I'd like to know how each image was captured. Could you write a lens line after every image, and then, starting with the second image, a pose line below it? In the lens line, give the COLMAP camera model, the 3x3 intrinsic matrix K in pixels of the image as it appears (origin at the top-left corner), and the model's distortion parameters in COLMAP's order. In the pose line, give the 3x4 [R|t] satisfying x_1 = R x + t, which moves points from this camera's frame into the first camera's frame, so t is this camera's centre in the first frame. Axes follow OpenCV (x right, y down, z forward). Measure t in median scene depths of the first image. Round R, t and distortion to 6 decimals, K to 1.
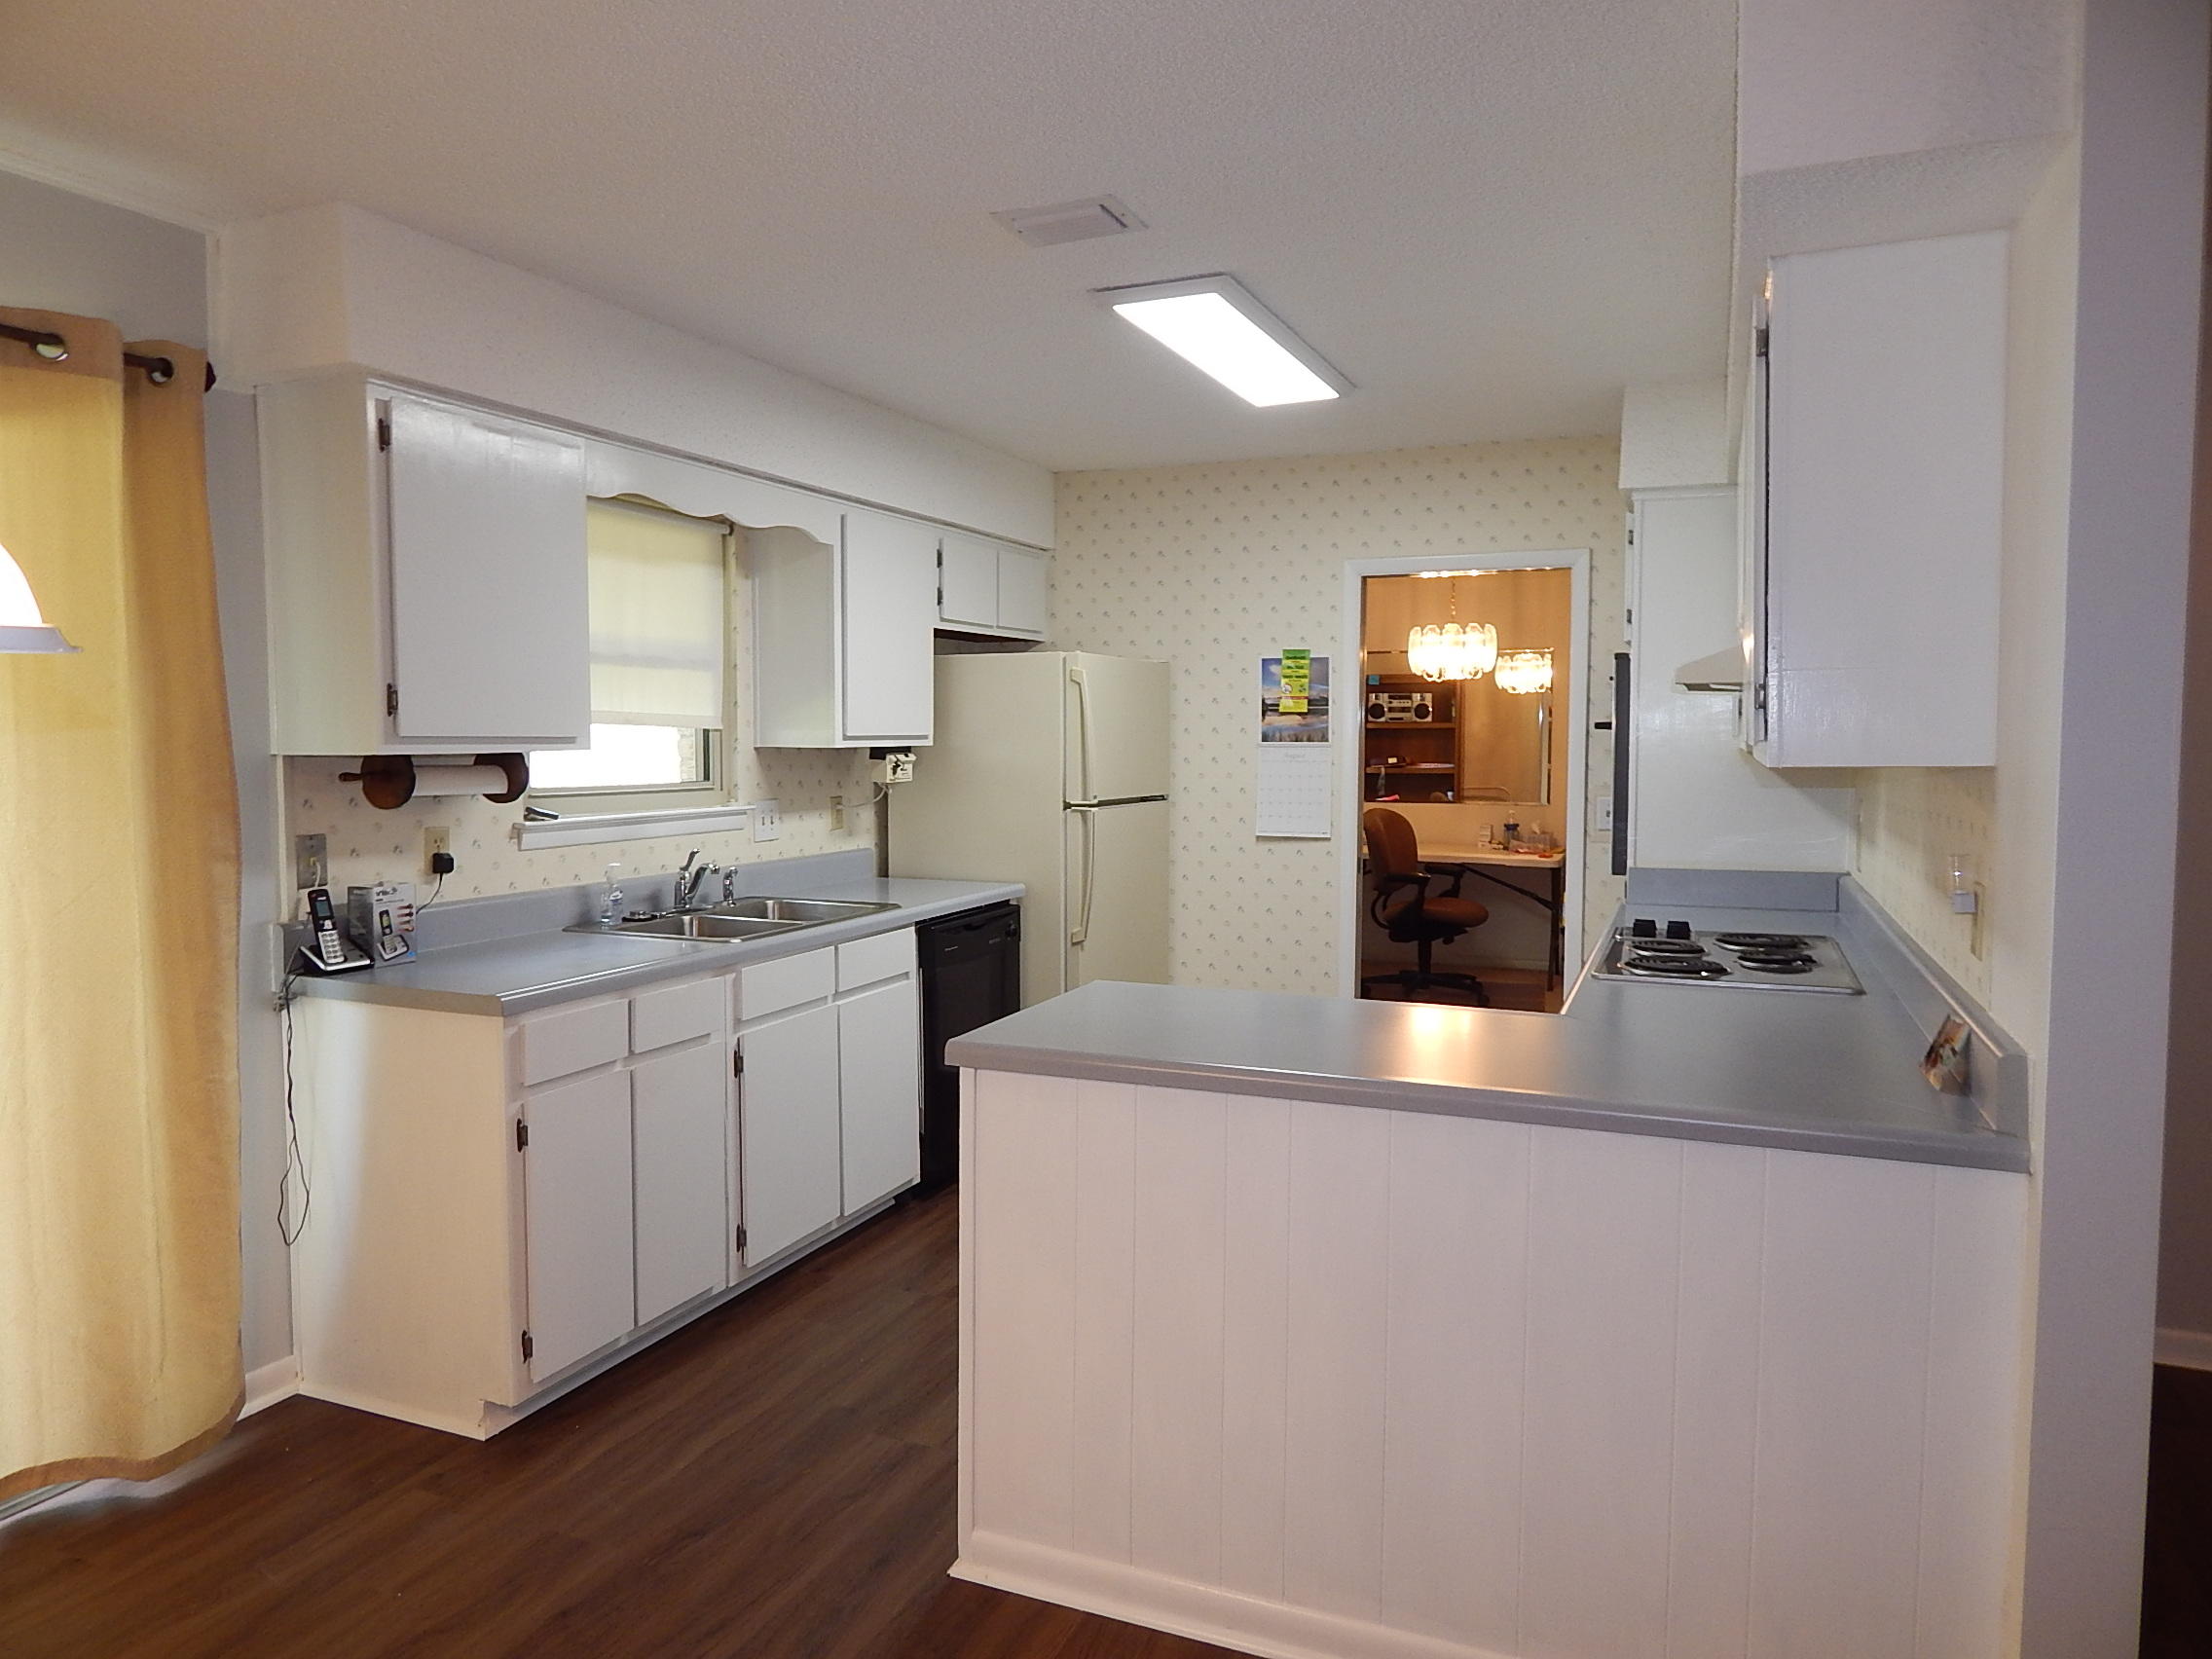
lens RADIAL K [[1458.1, 0, 1102.2], [0, 1458.1, 820.6], [0, 0, 1]] dist [0.003134, -0.001798]
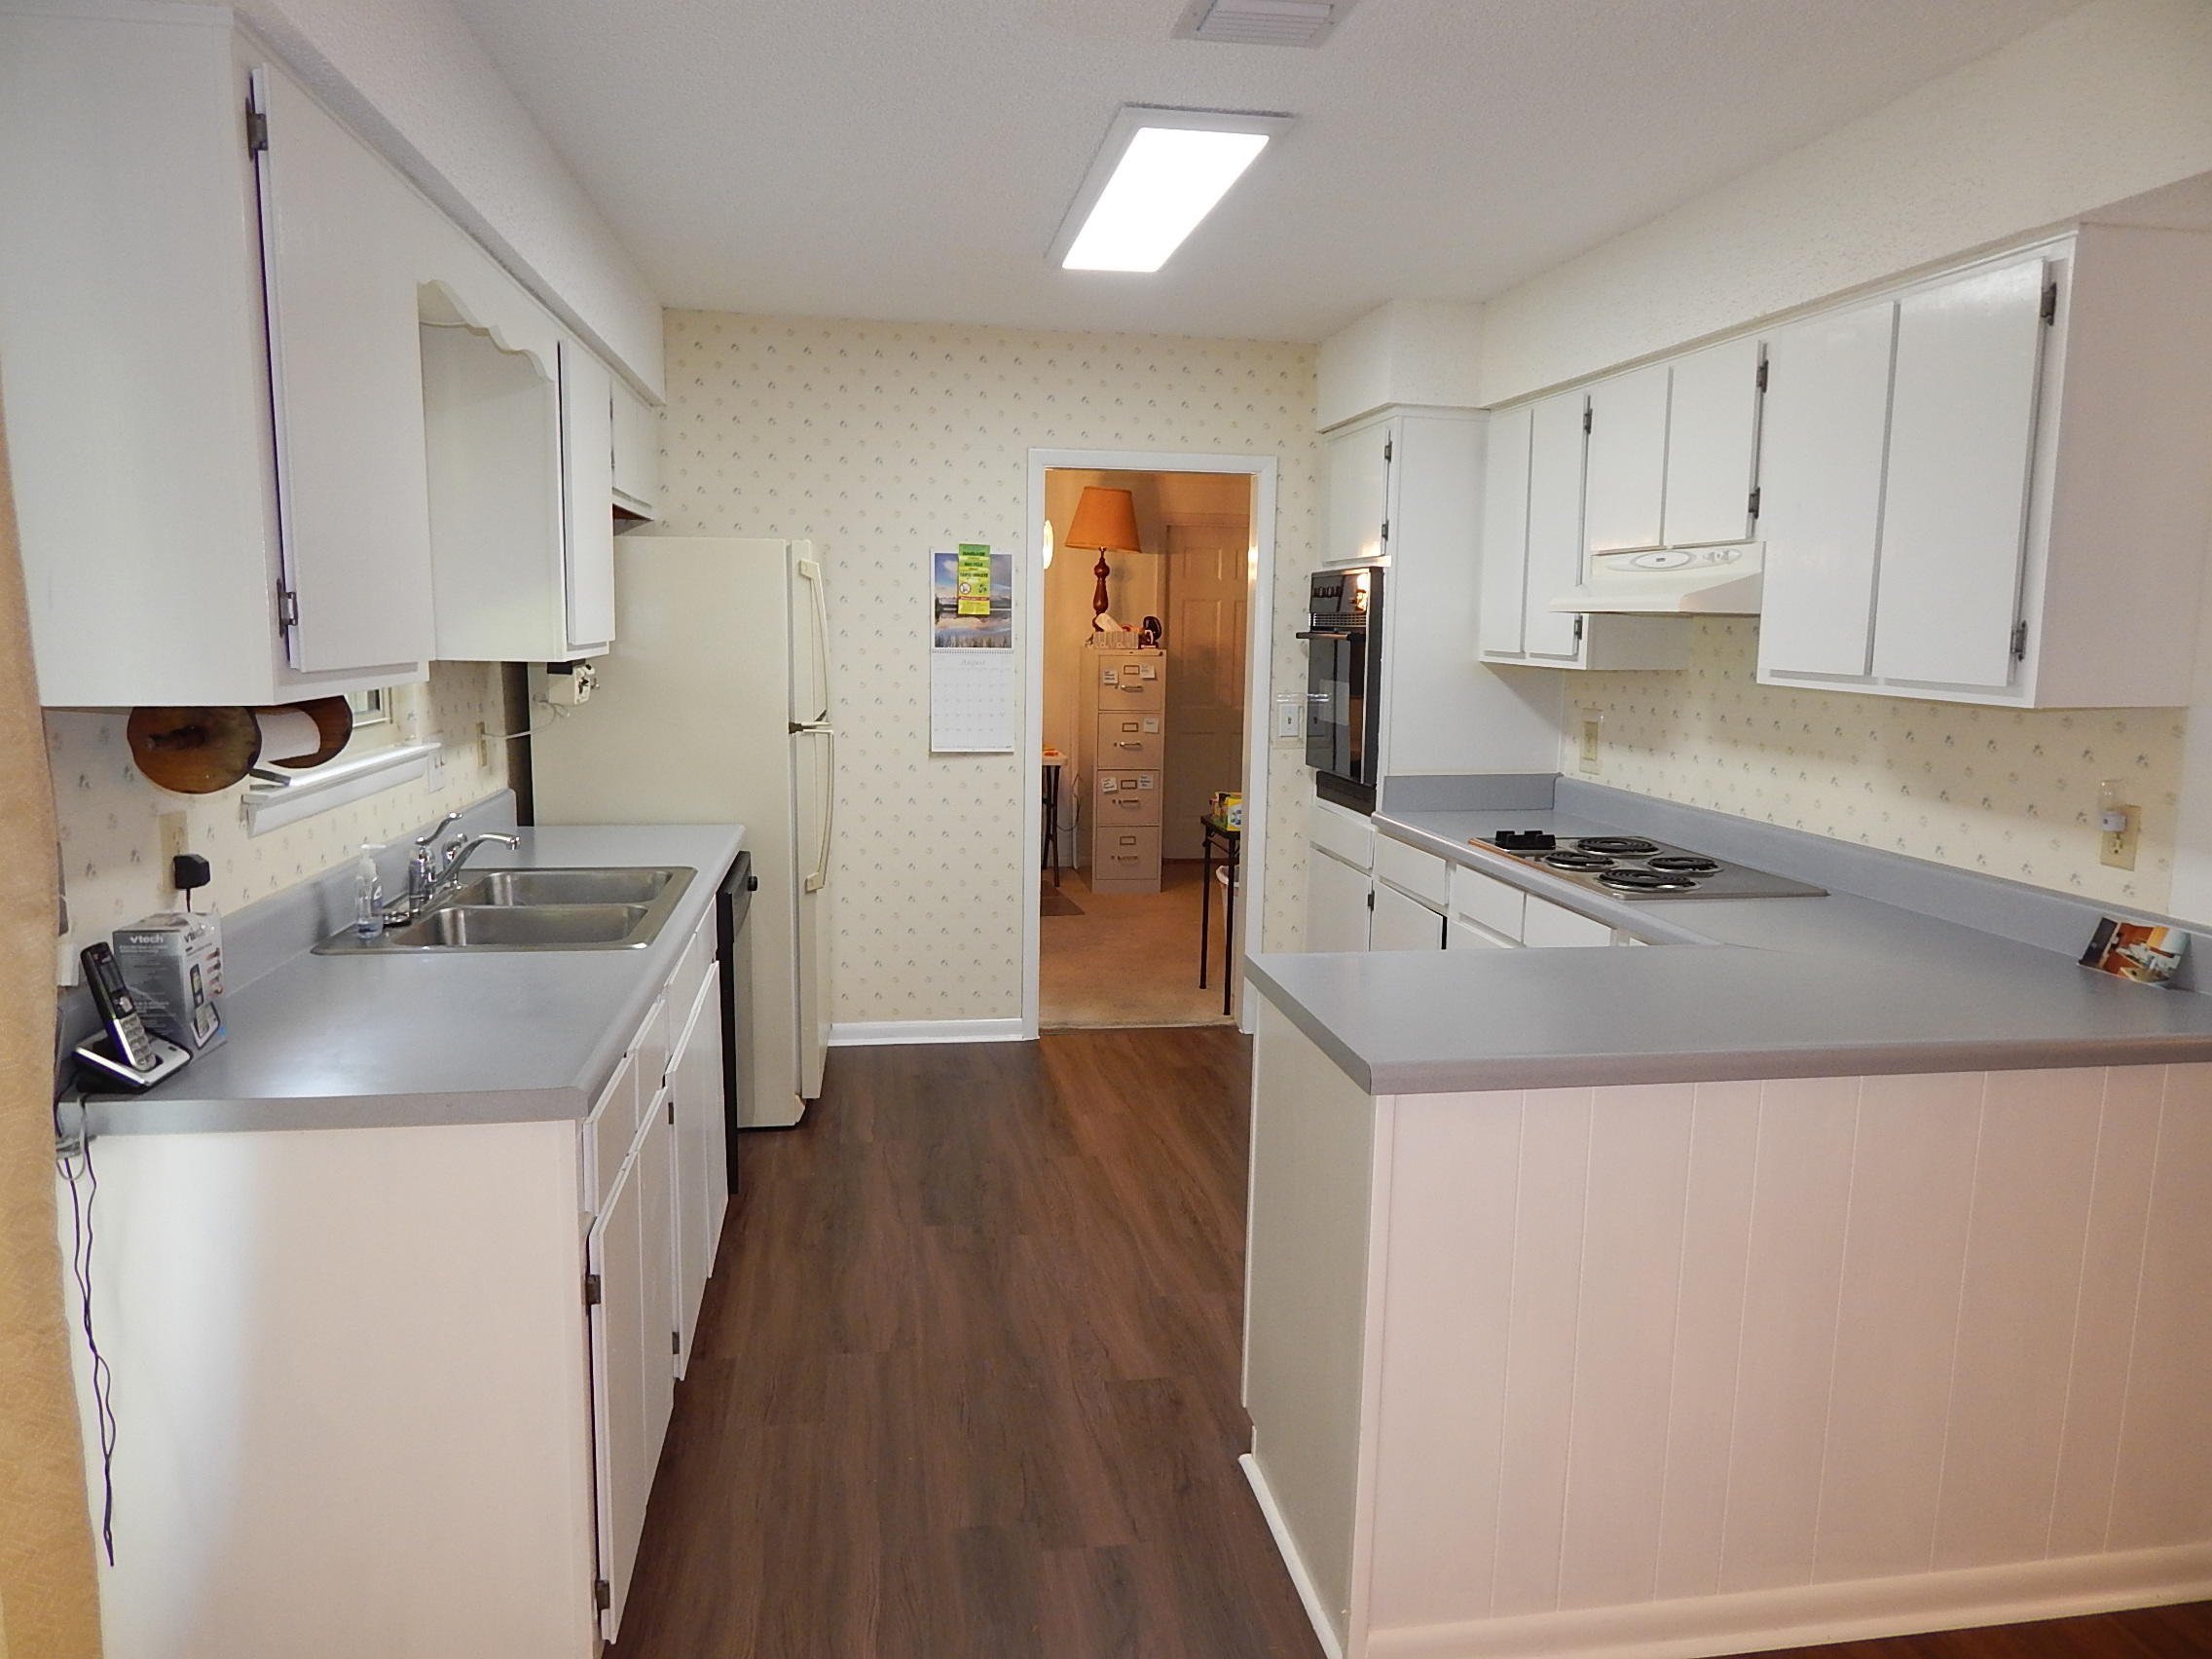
lens RADIAL K [[1458.1, 0, 1097.8], [0, 1458.1, 817.8], [0, 0, 1]] dist [0.003134, -0.001798]
pose [[0.845693, -0.060704, 0.530207, -0.357517], [0.018344, 0.996229, 0.084799, -0.029325], [-0.533355, -0.061988, 0.843617, 0.229461]]
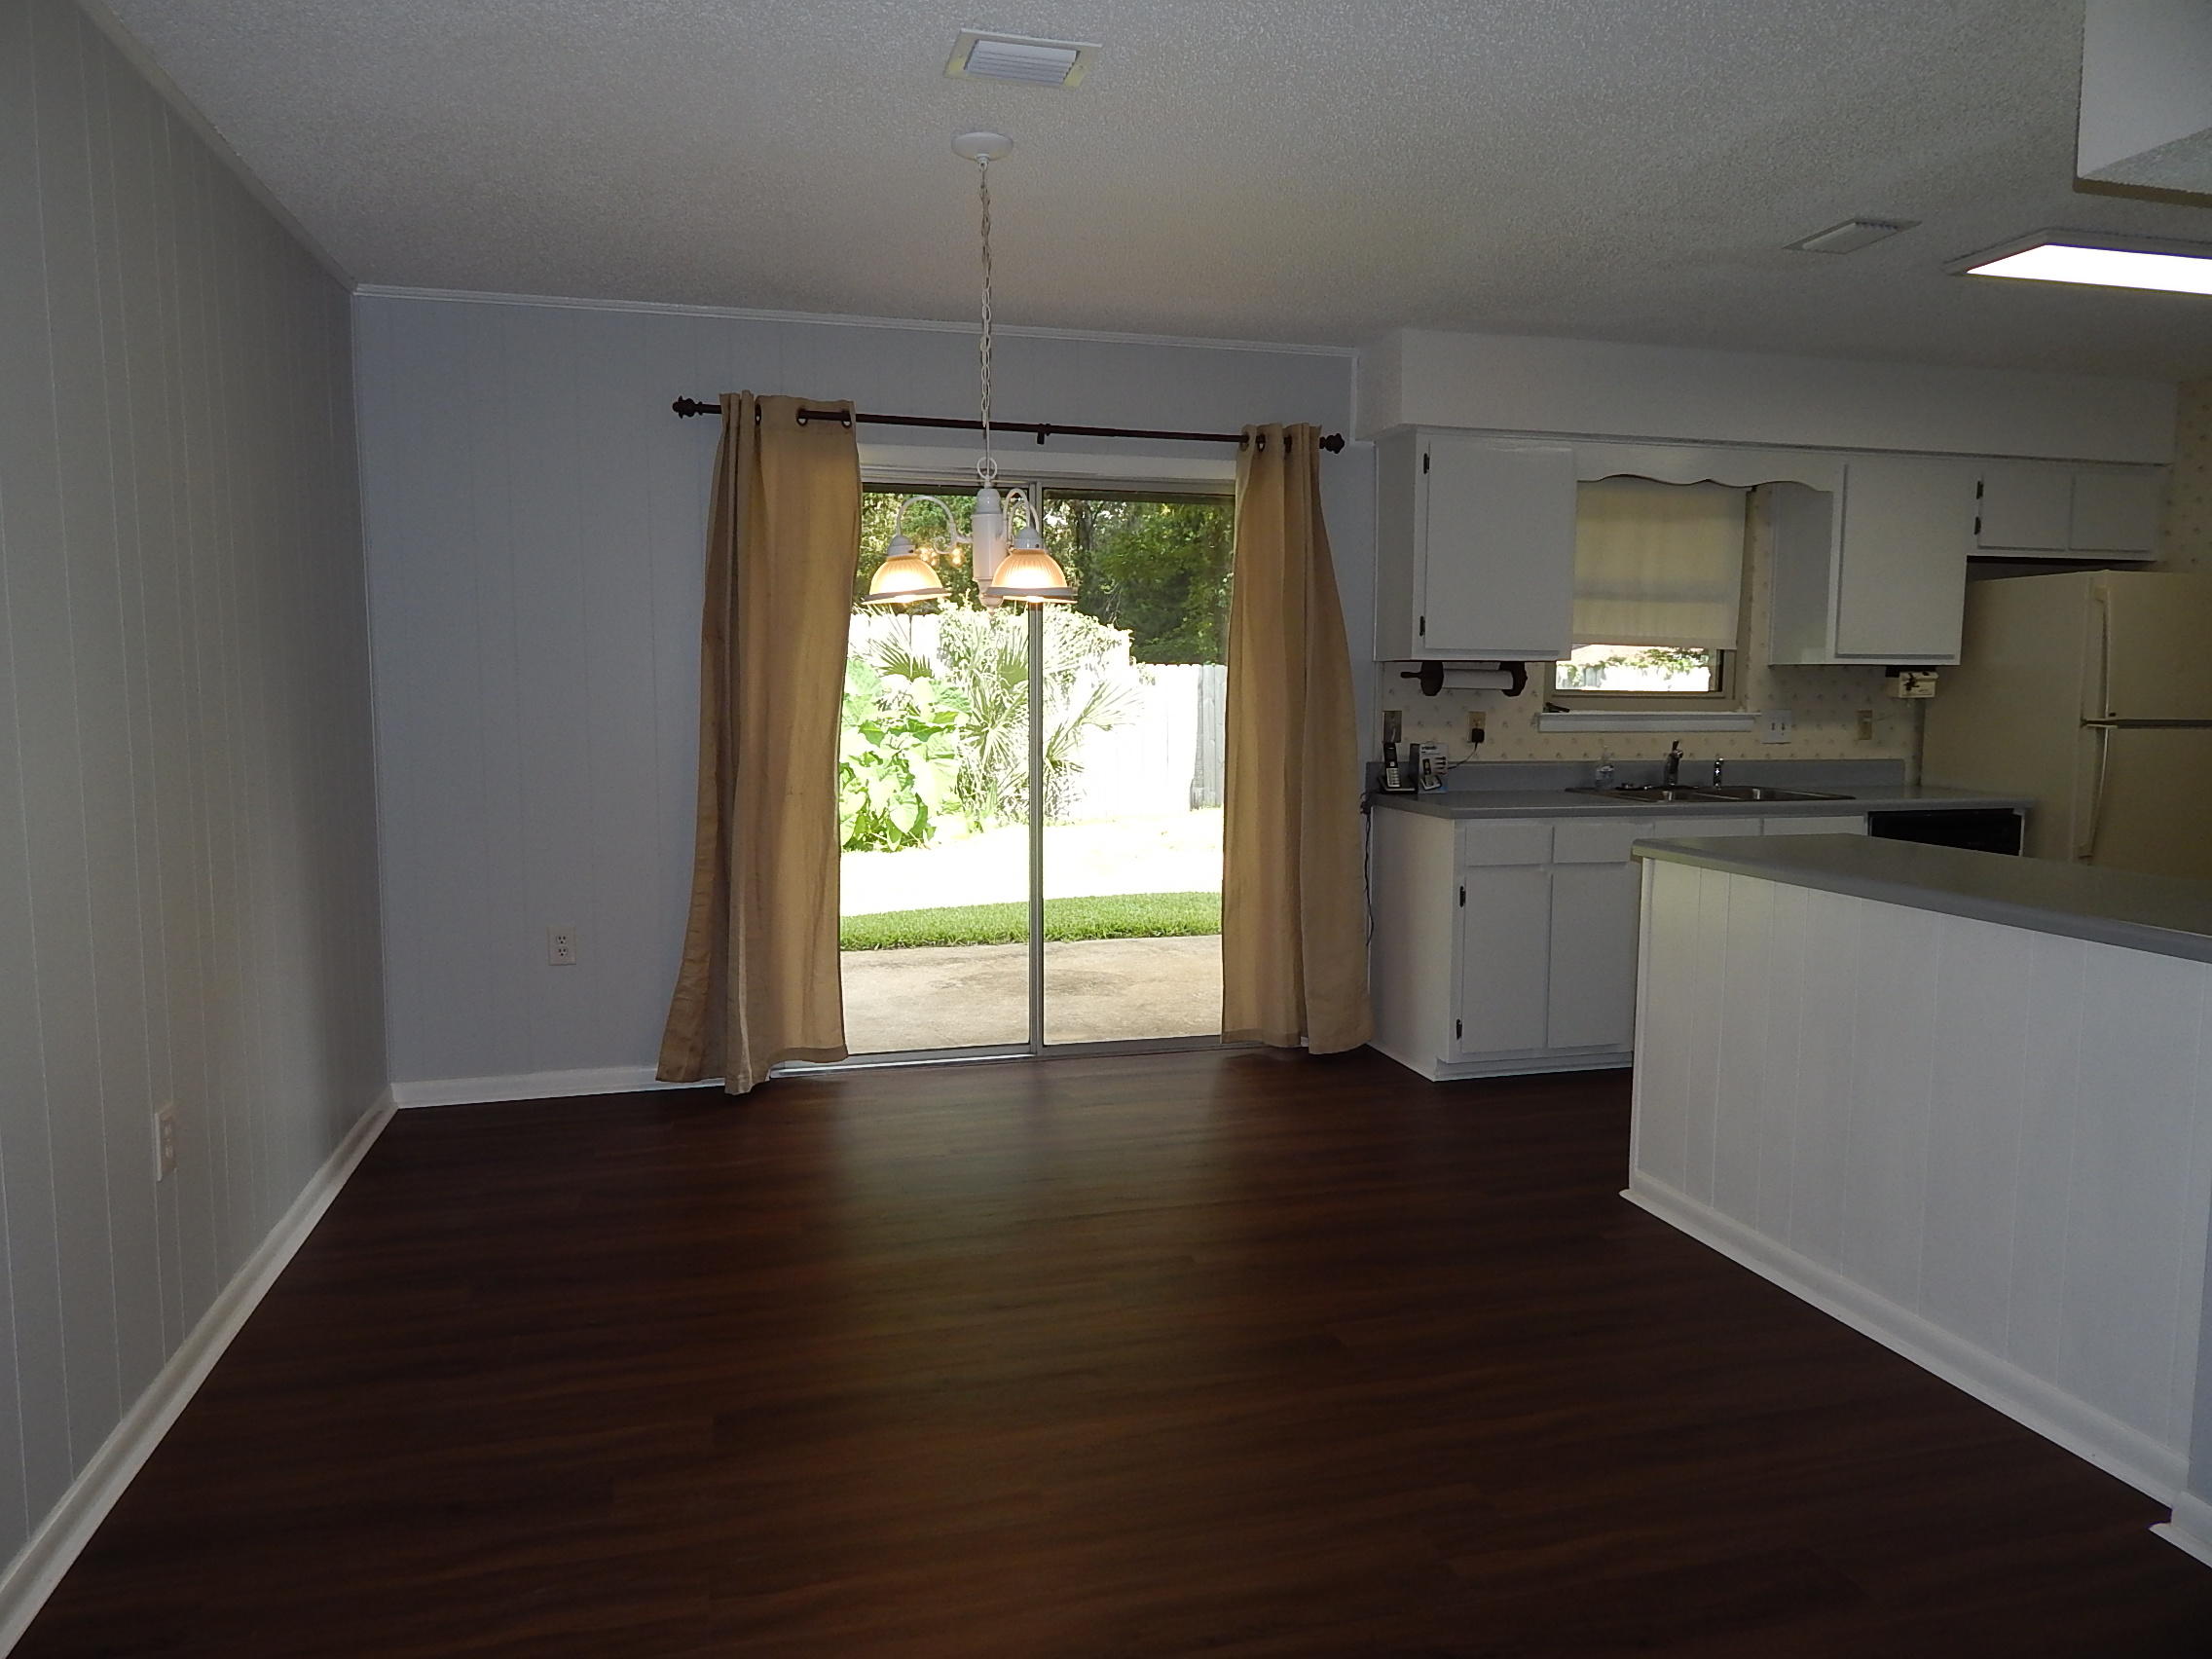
lens RADIAL K [[1458.1, 0, 1103.5], [0, 1458.1, 839.1], [0, 0, 1]] dist [0.003134, -0.001798]
pose [[0.617727, 0.086908, -0.781575, 0.401461], [-0.052751, 0.996215, 0.069083, 0.041586], [0.784621, -0.001446, 0.619974, -0.201100]]
